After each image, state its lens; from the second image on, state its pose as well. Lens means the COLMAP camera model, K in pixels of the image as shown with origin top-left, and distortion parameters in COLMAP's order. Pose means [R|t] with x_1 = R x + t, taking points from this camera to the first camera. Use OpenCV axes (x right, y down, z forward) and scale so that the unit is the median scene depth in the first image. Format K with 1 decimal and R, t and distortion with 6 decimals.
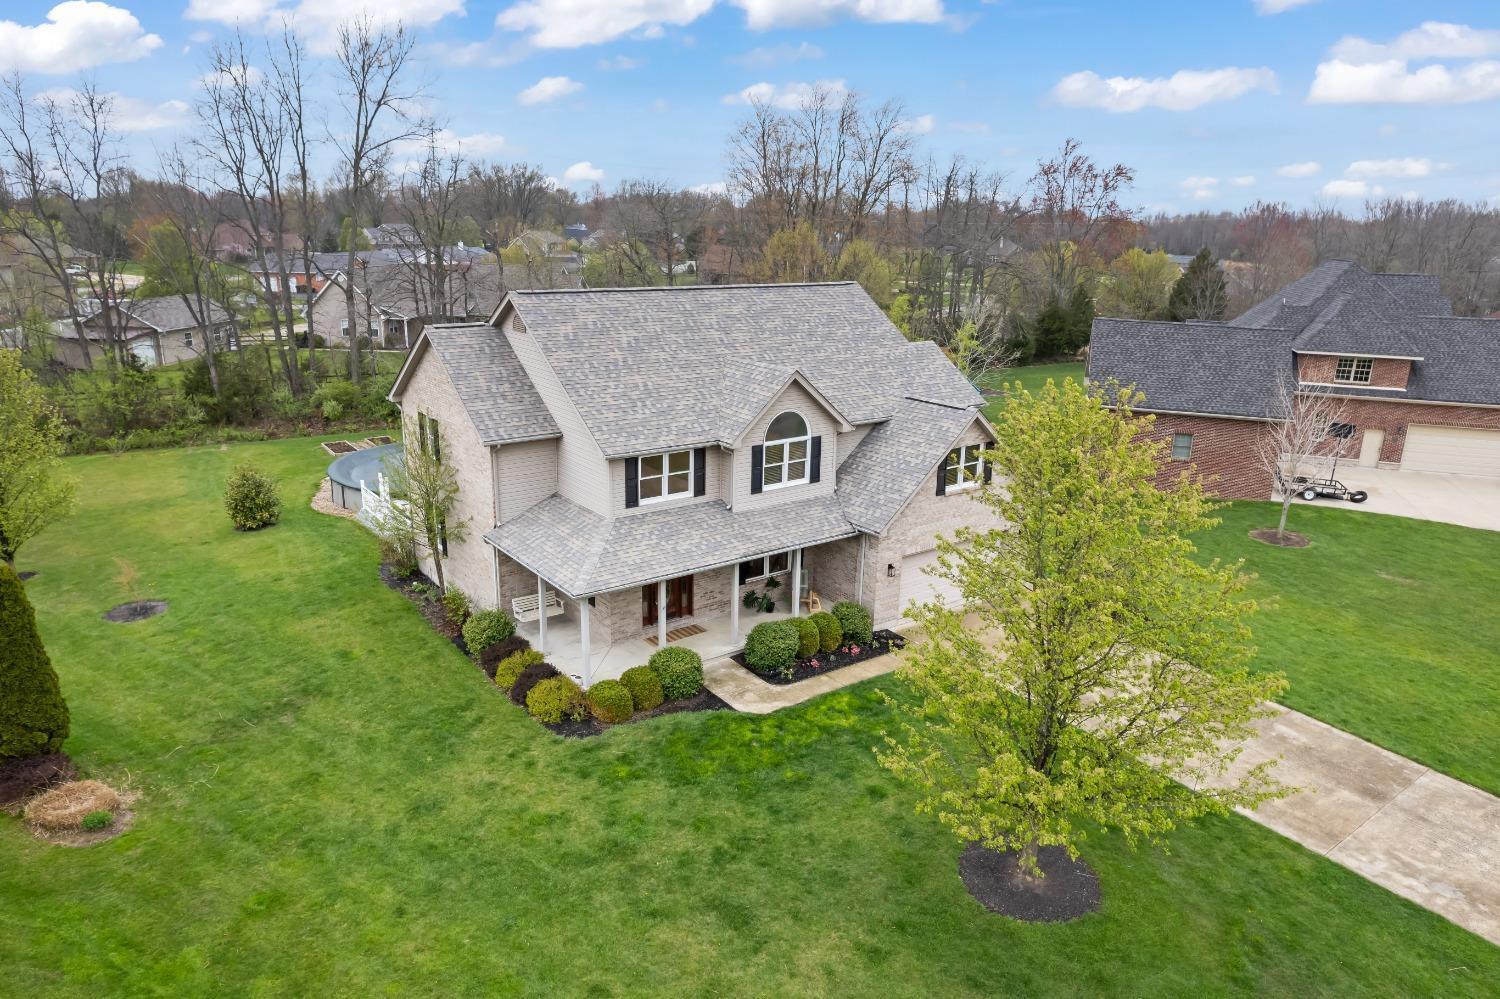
lens RADIAL K [[933.6, 0, 750.0], [0, 933.6, 499.5], [0, 0, 1]] dist [-0.042596, 0.000123]
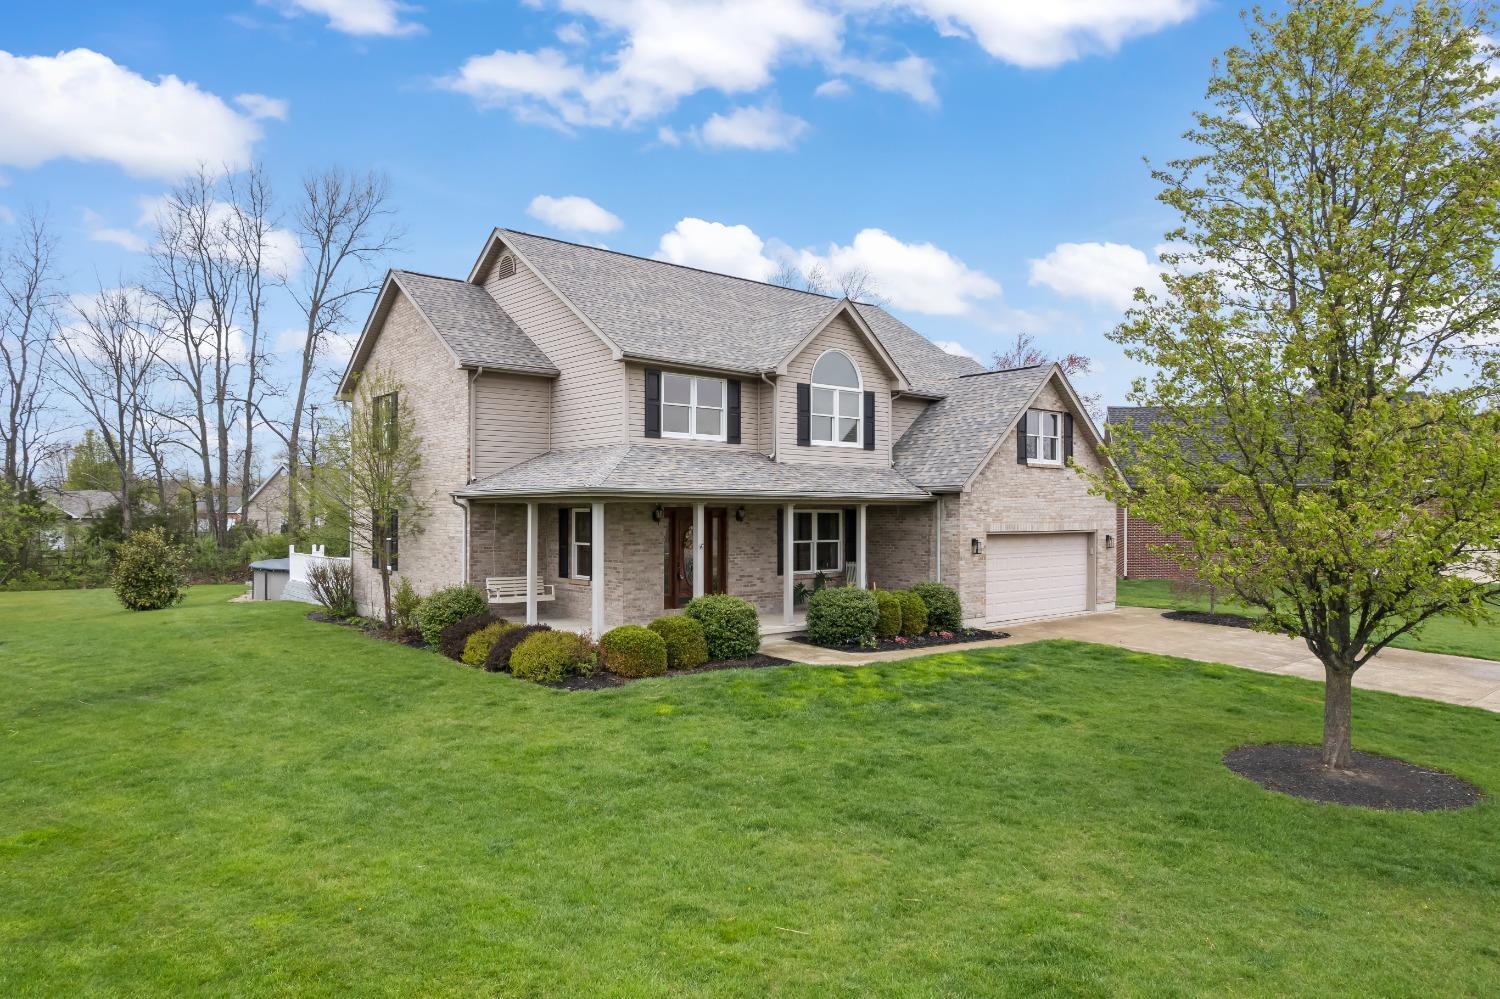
lens RADIAL K [[931.7, 0, 746.6], [0, 931.7, 519.9], [0, 0, 1]] dist [-0.041293, 0.003658]
pose [[0.997910, -0.019731, 0.061530, -0.092395], [0.036045, 0.960298, -0.276638, 0.273787], [-0.053629, 0.278278, 0.959002, 0.262574]]
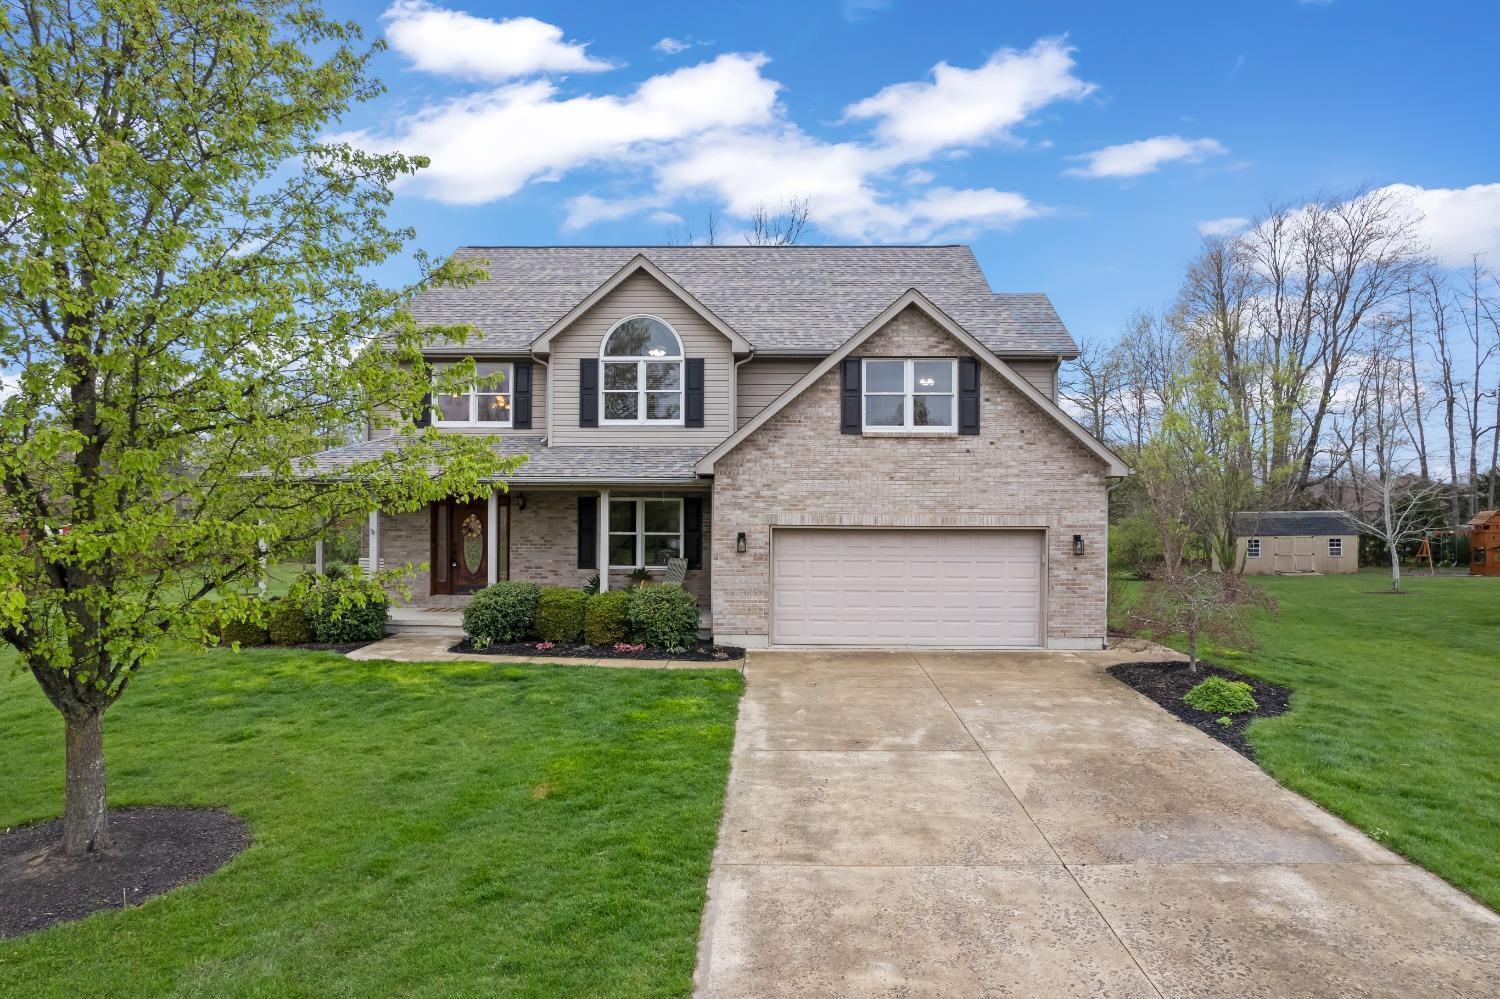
lens RADIAL K [[970.4, 0, 750.0], [0, 970.4, 499.5], [0, 0, 1]] dist [-0.076765, 0.067736]
pose [[0.786108, -0.024887, -0.617588, 0.570761], [-0.165461, 0.954248, -0.249063, 0.214541], [0.595531, 0.297978, 0.746024, 0.537086]]
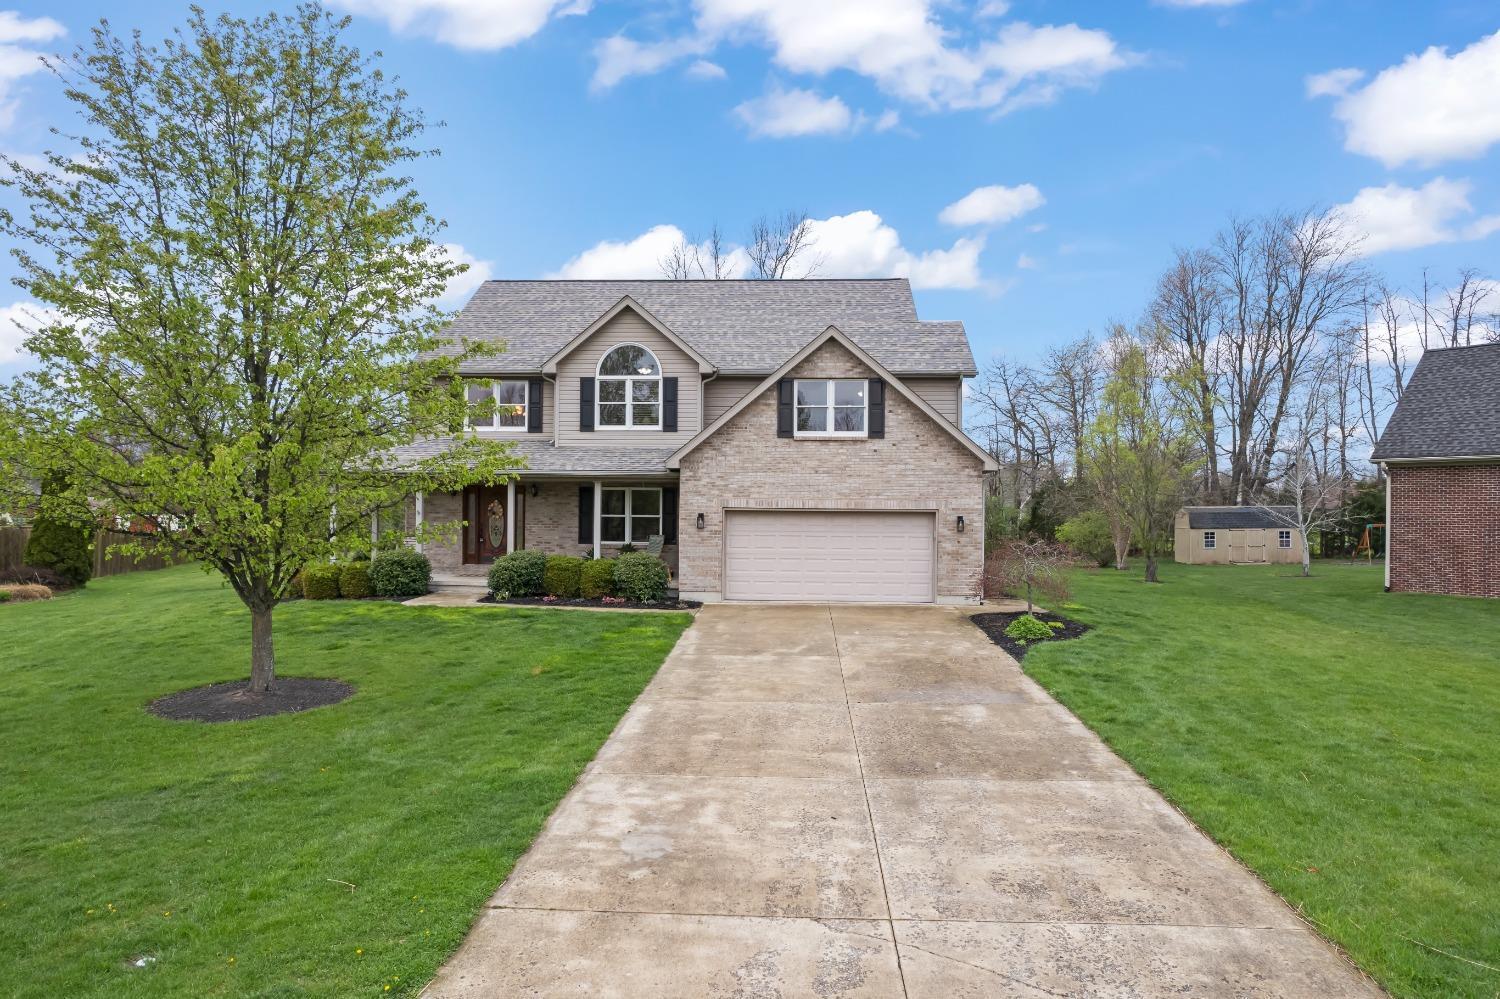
lens RADIAL K [[970.4, 0, 750.0], [0, 970.4, 499.5], [0, 0, 1]] dist [-0.076765, 0.067736]
pose [[0.770906, -0.021438, -0.636588, 0.739796], [-0.174258, 0.954205, -0.243160, 0.262489], [0.612649, 0.298384, 0.731866, 0.426509]]
